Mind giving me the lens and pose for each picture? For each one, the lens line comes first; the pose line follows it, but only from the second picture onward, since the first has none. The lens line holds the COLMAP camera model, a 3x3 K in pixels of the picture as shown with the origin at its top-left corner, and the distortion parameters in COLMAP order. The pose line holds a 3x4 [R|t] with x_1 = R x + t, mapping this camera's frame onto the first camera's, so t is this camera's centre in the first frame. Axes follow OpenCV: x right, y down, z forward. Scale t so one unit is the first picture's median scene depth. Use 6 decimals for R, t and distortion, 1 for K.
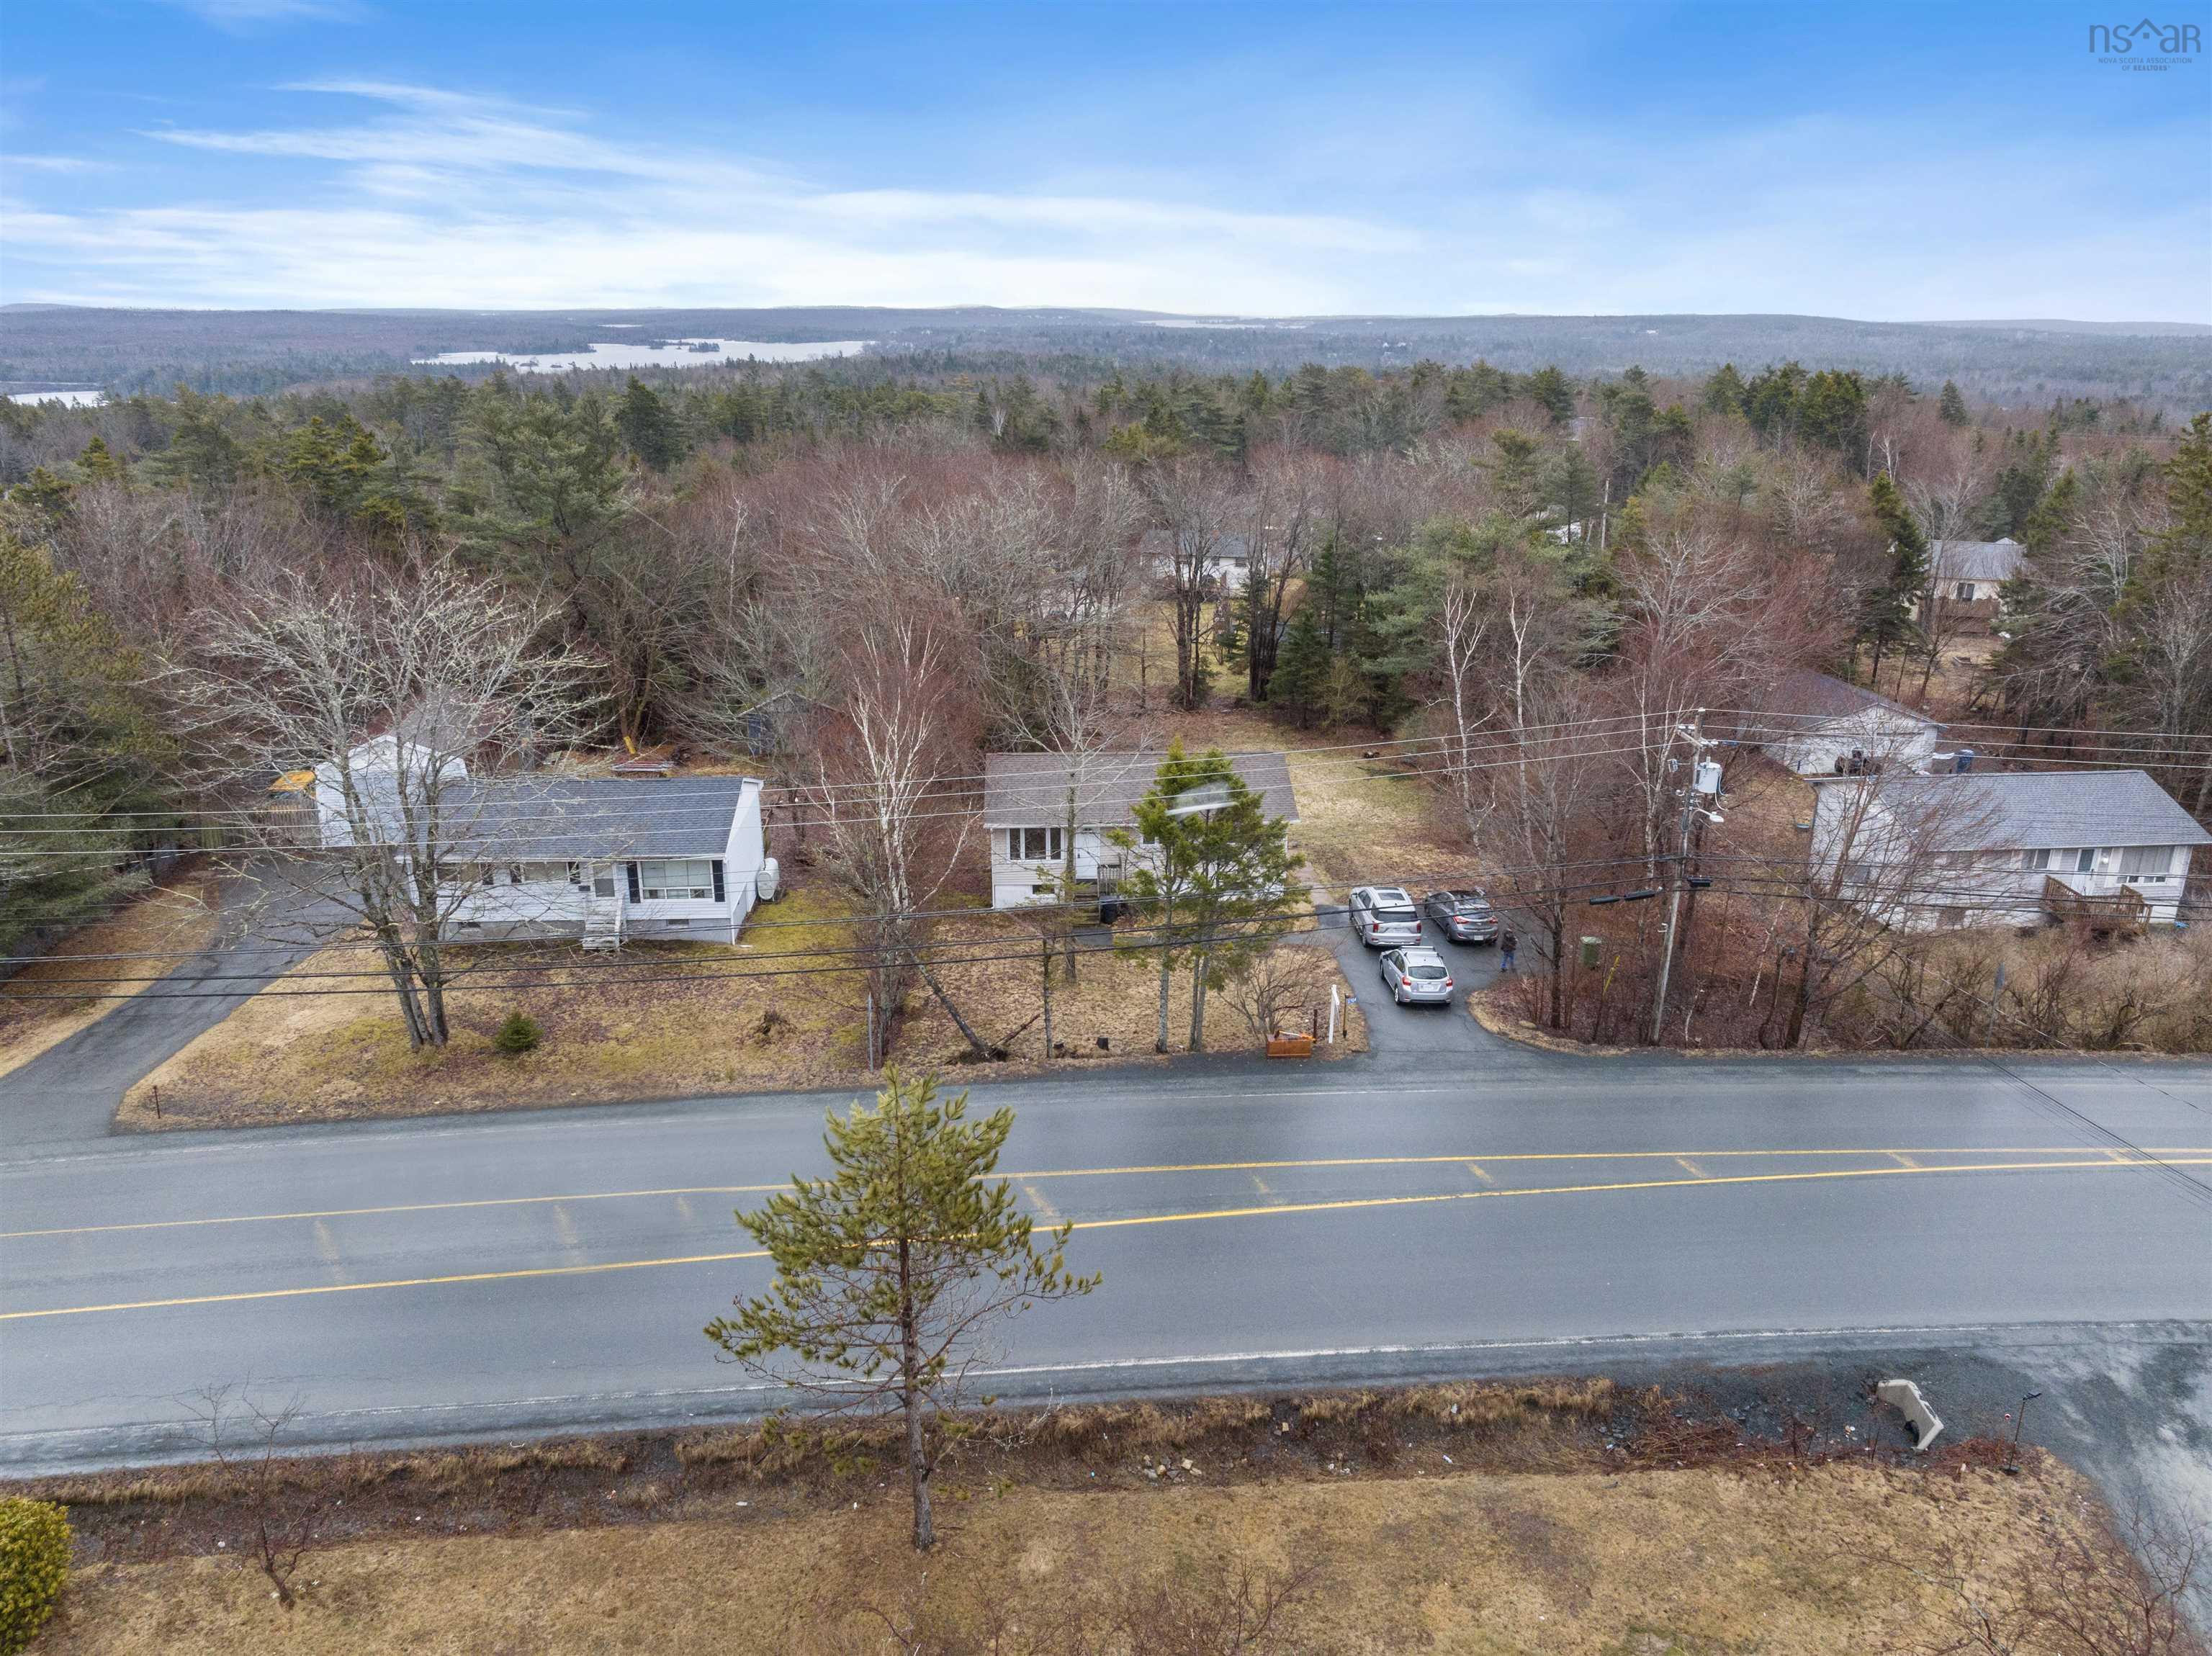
lens RADIAL K [[1545.7, 0, 1120.5], [0, 1545.7, 818.2], [0, 0, 1]] dist [-0.041947, -0.002828]
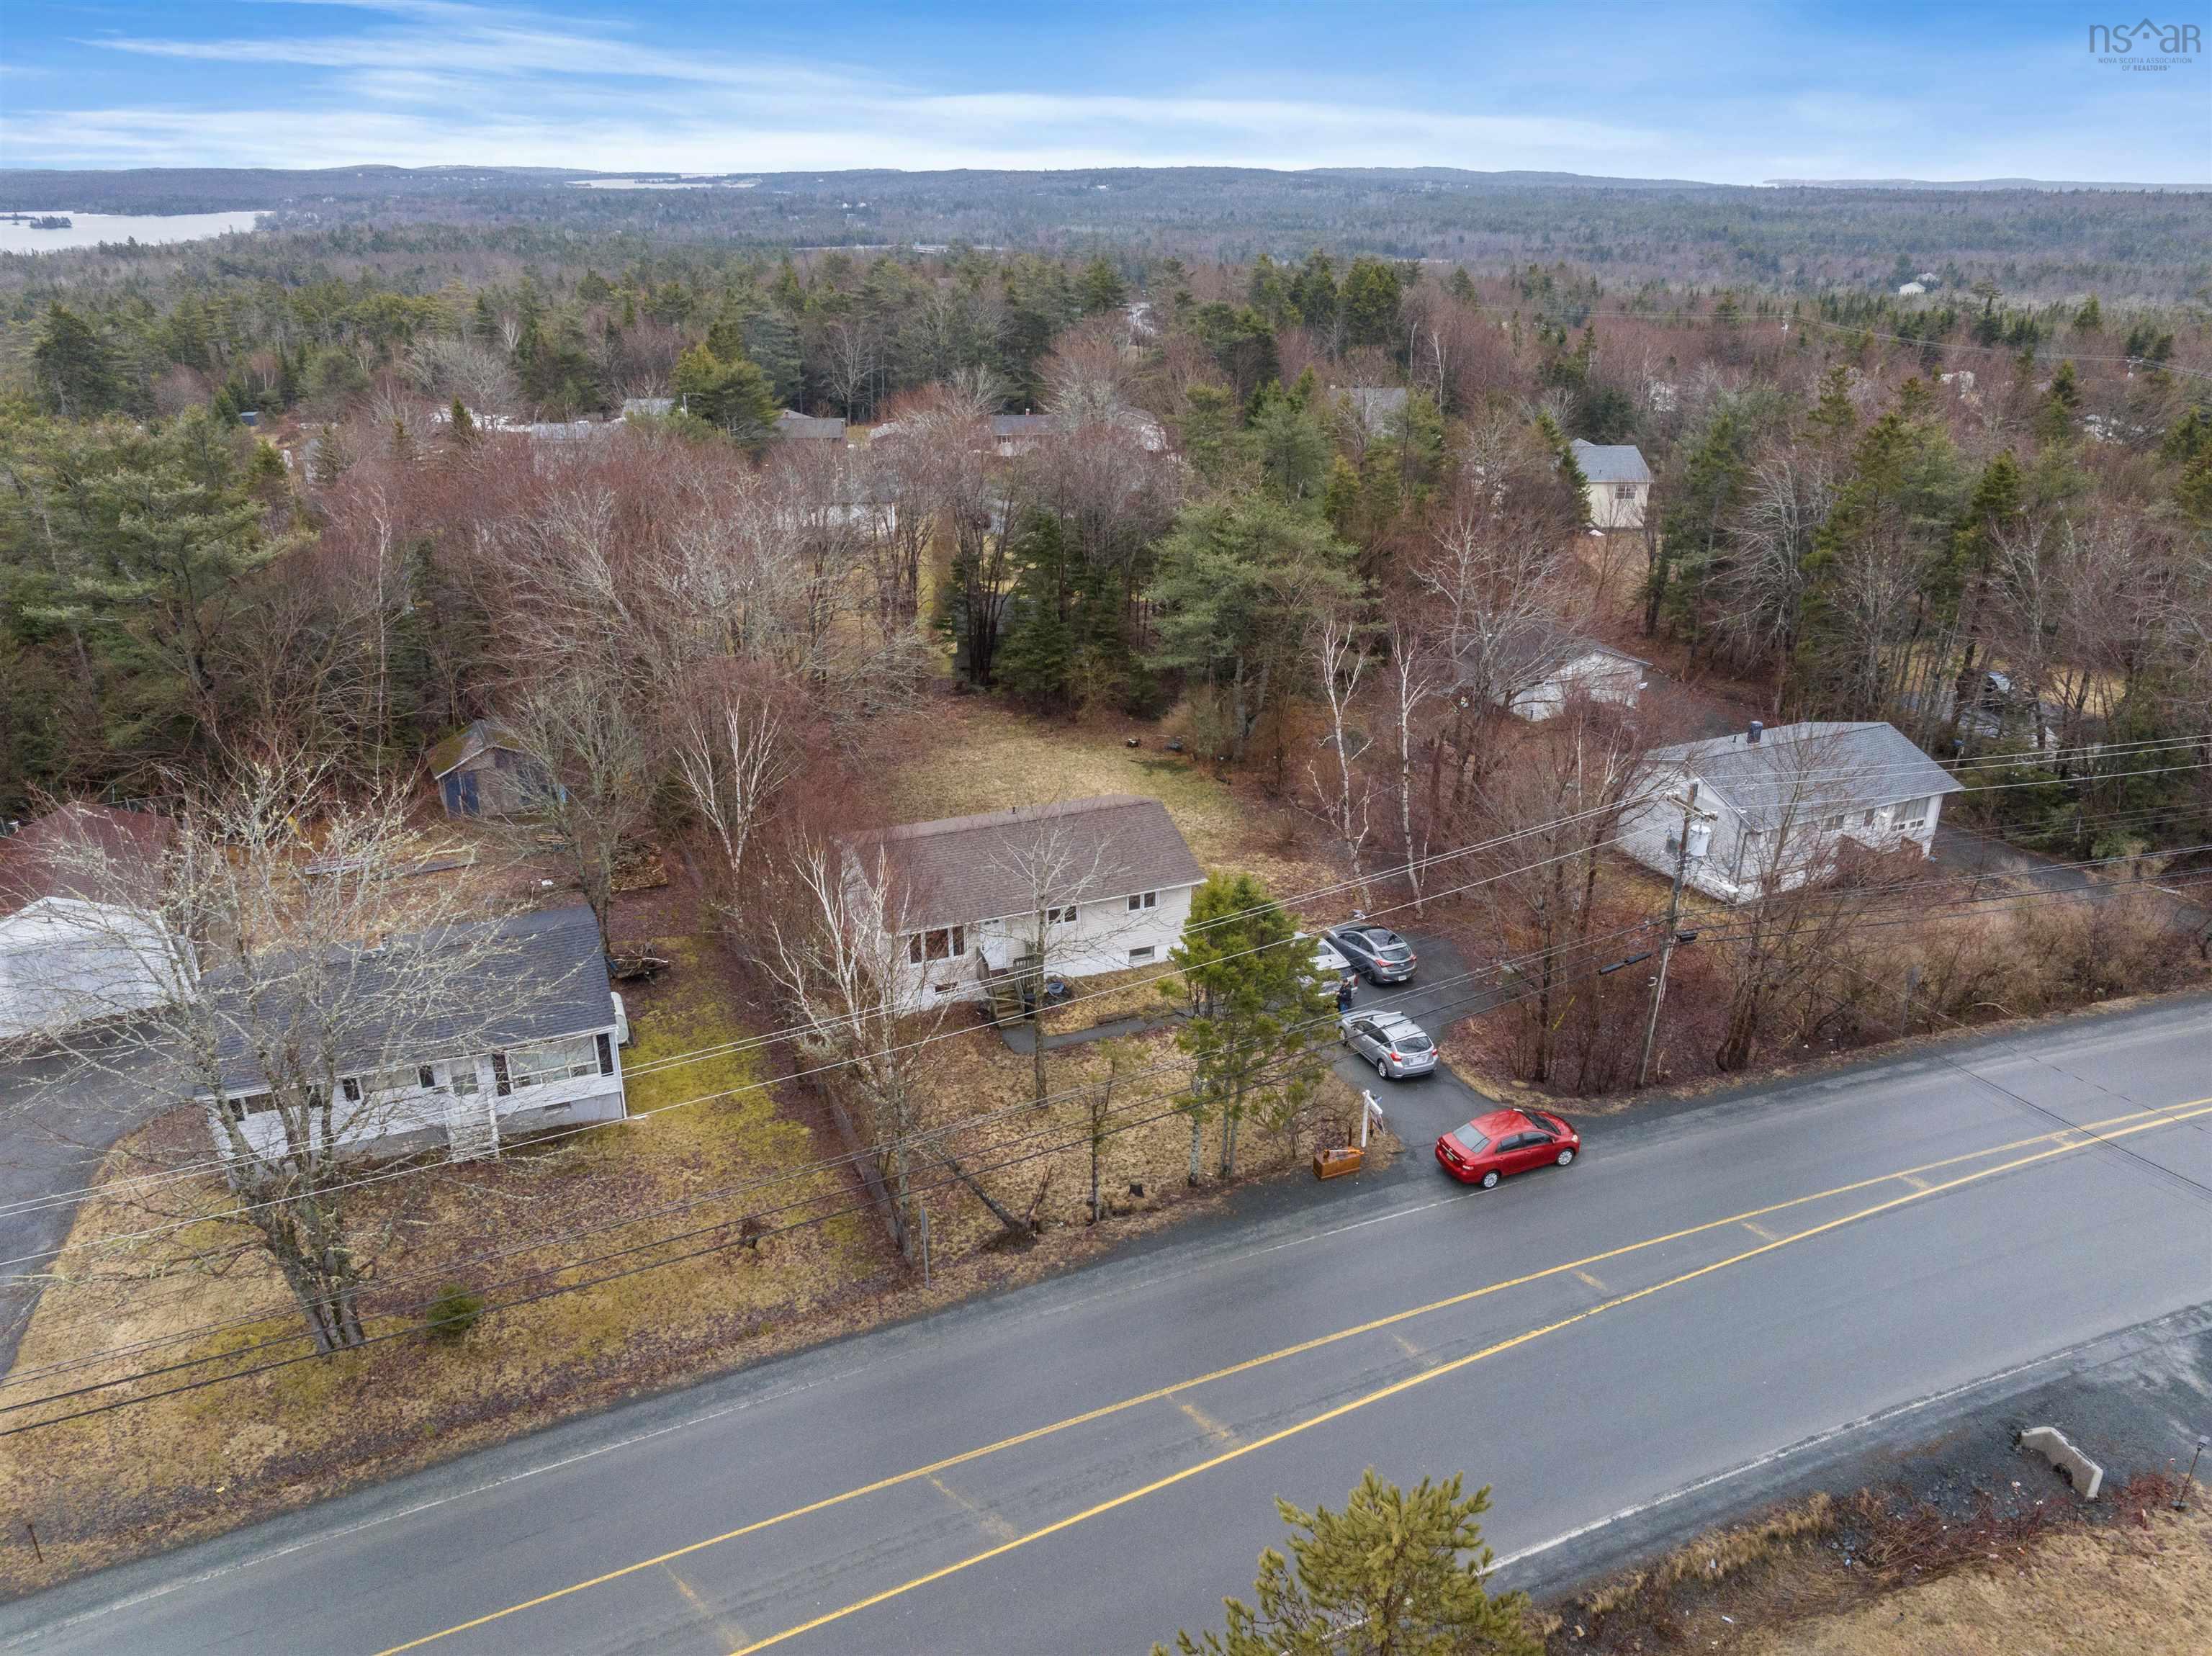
lens RADIAL K [[1545.7, 0, 1120.5], [0, 1545.7, 818.2], [0, 0, 1]] dist [-0.041947, -0.002828]
pose [[0.944667, -0.126452, 0.302679, -0.287965], [0.100651, 0.989940, 0.099438, -0.178806], [-0.312208, -0.063471, 0.947891, 0.138533]]
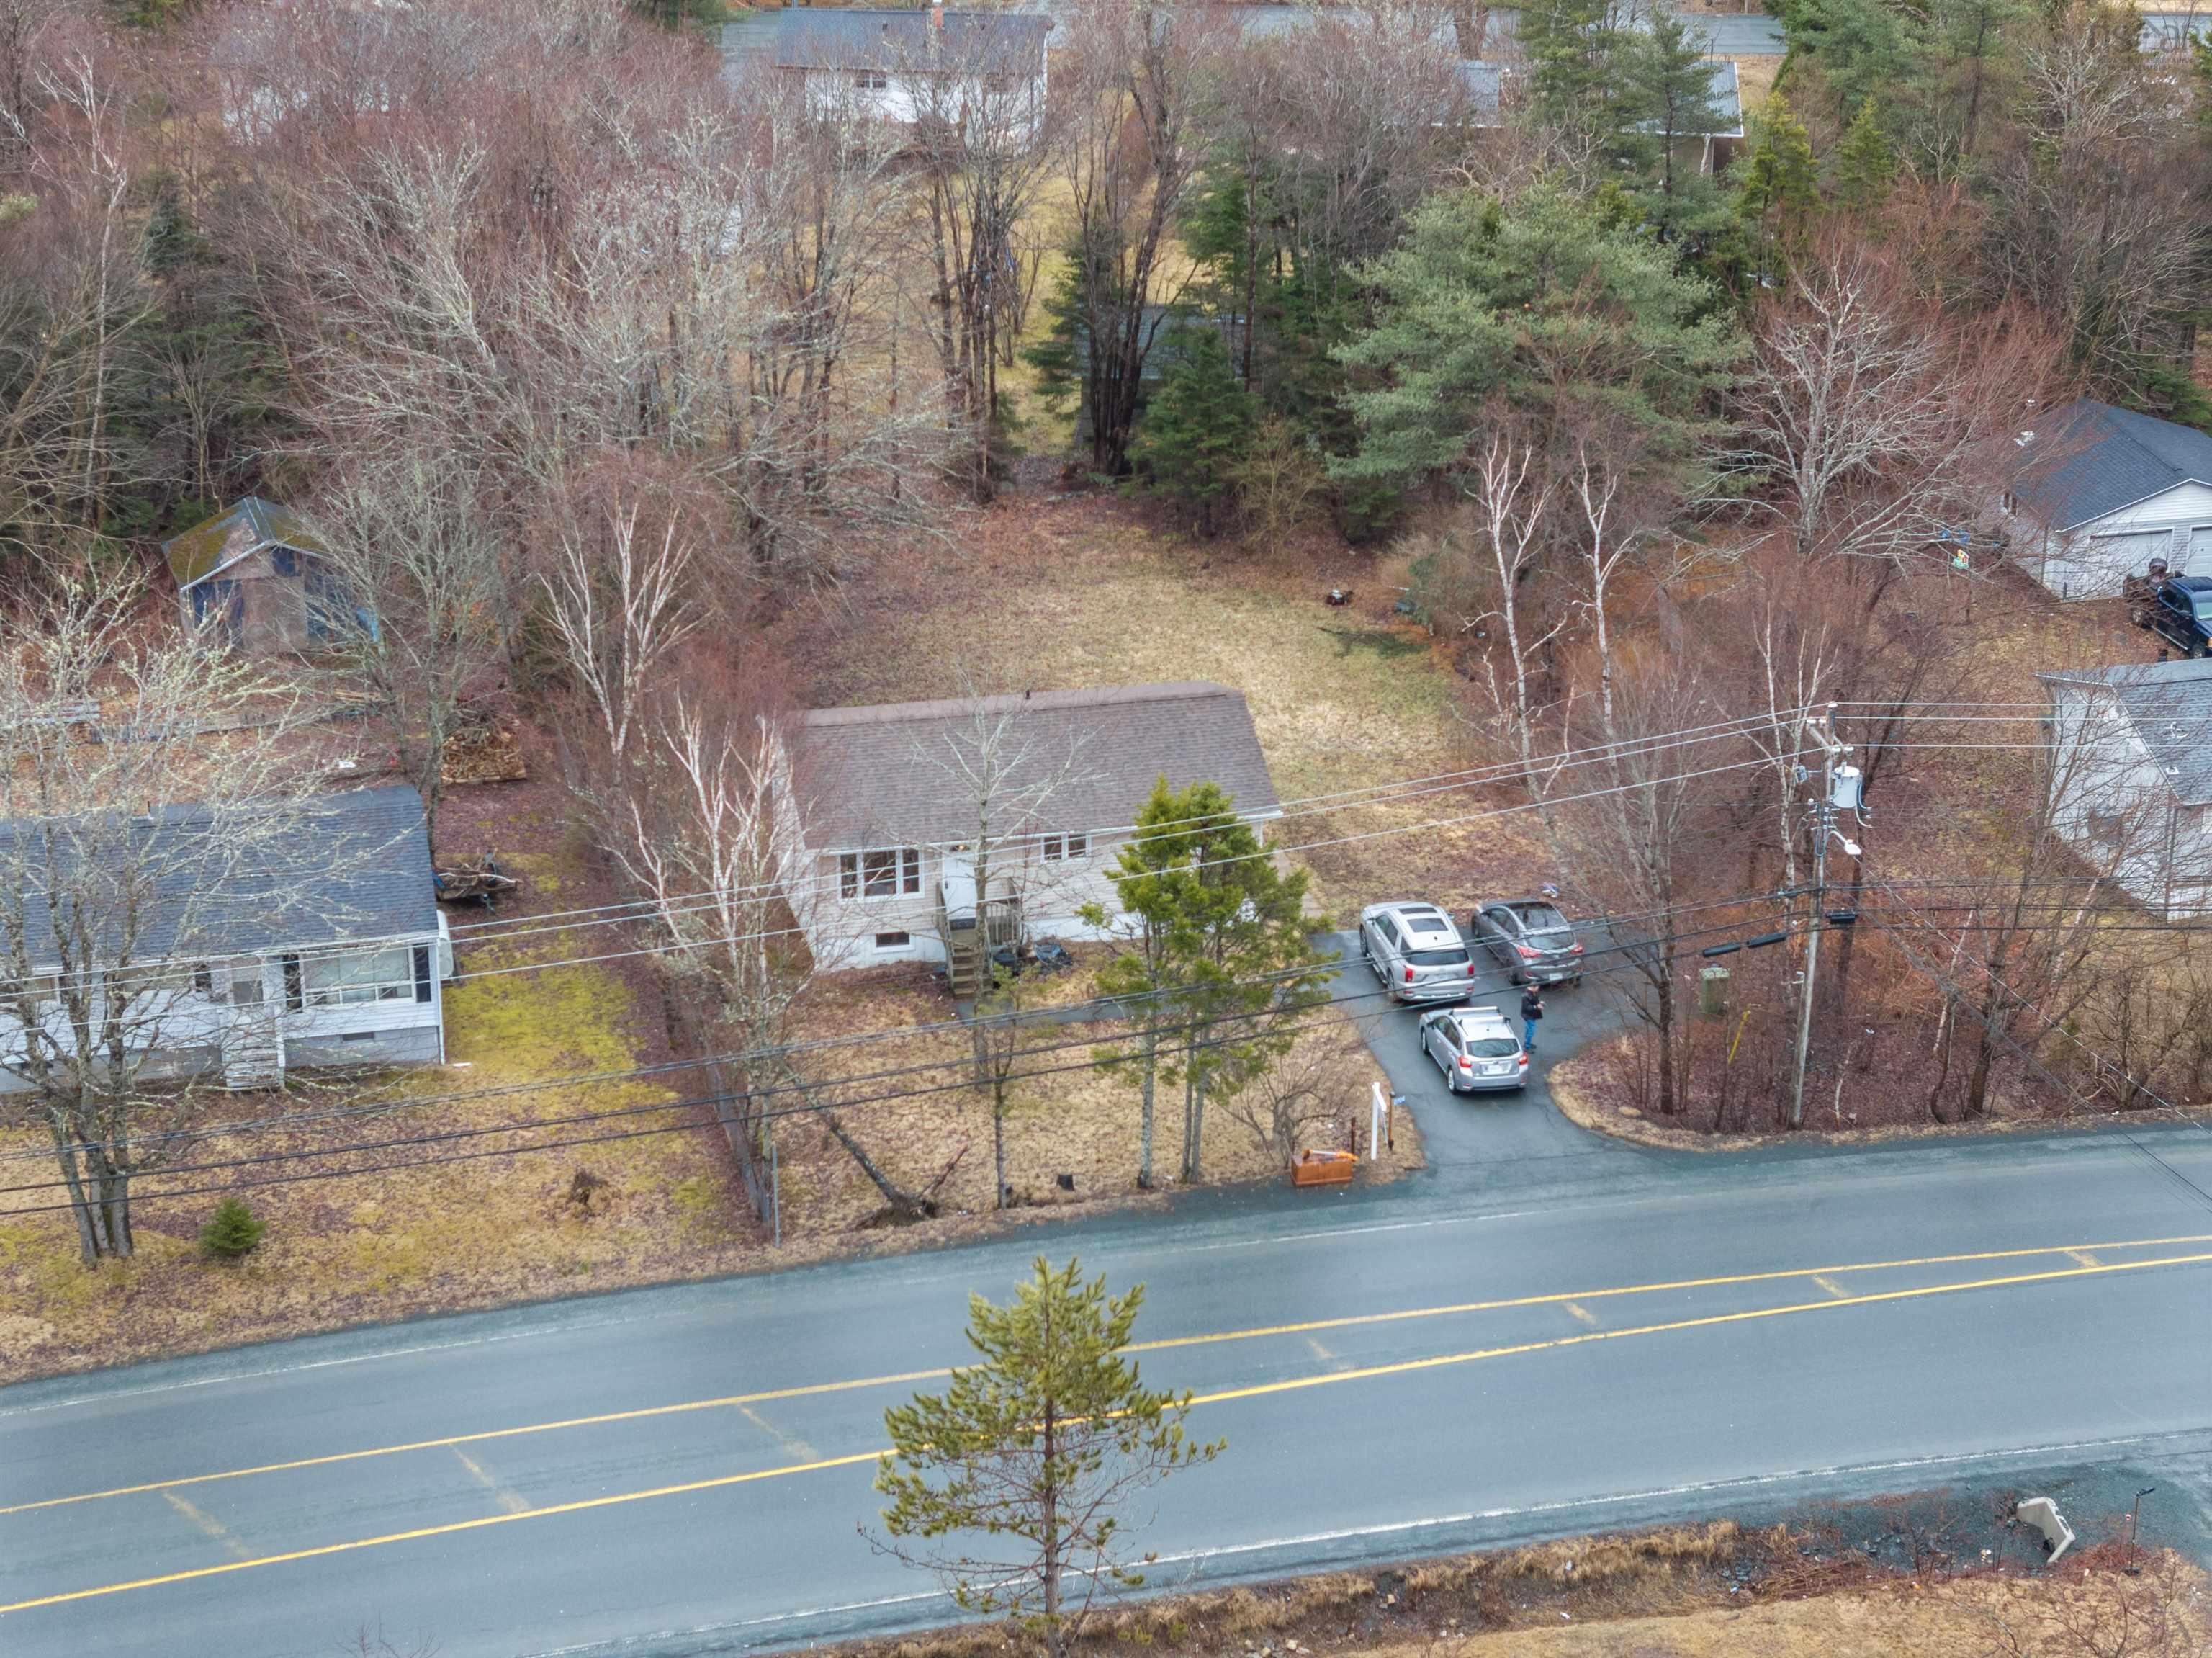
lens RADIAL K [[4408.1, 0, 1156.3], [0, 4408.1, 827.1], [0, 0, 1]] dist [-0.222293, 1.541024]
pose [[0.986734, -0.064187, 0.149120, -0.281451], [0.049062, 0.993472, 0.102985, -0.244018], [-0.154757, -0.094303, 0.983442, -1.086537]]
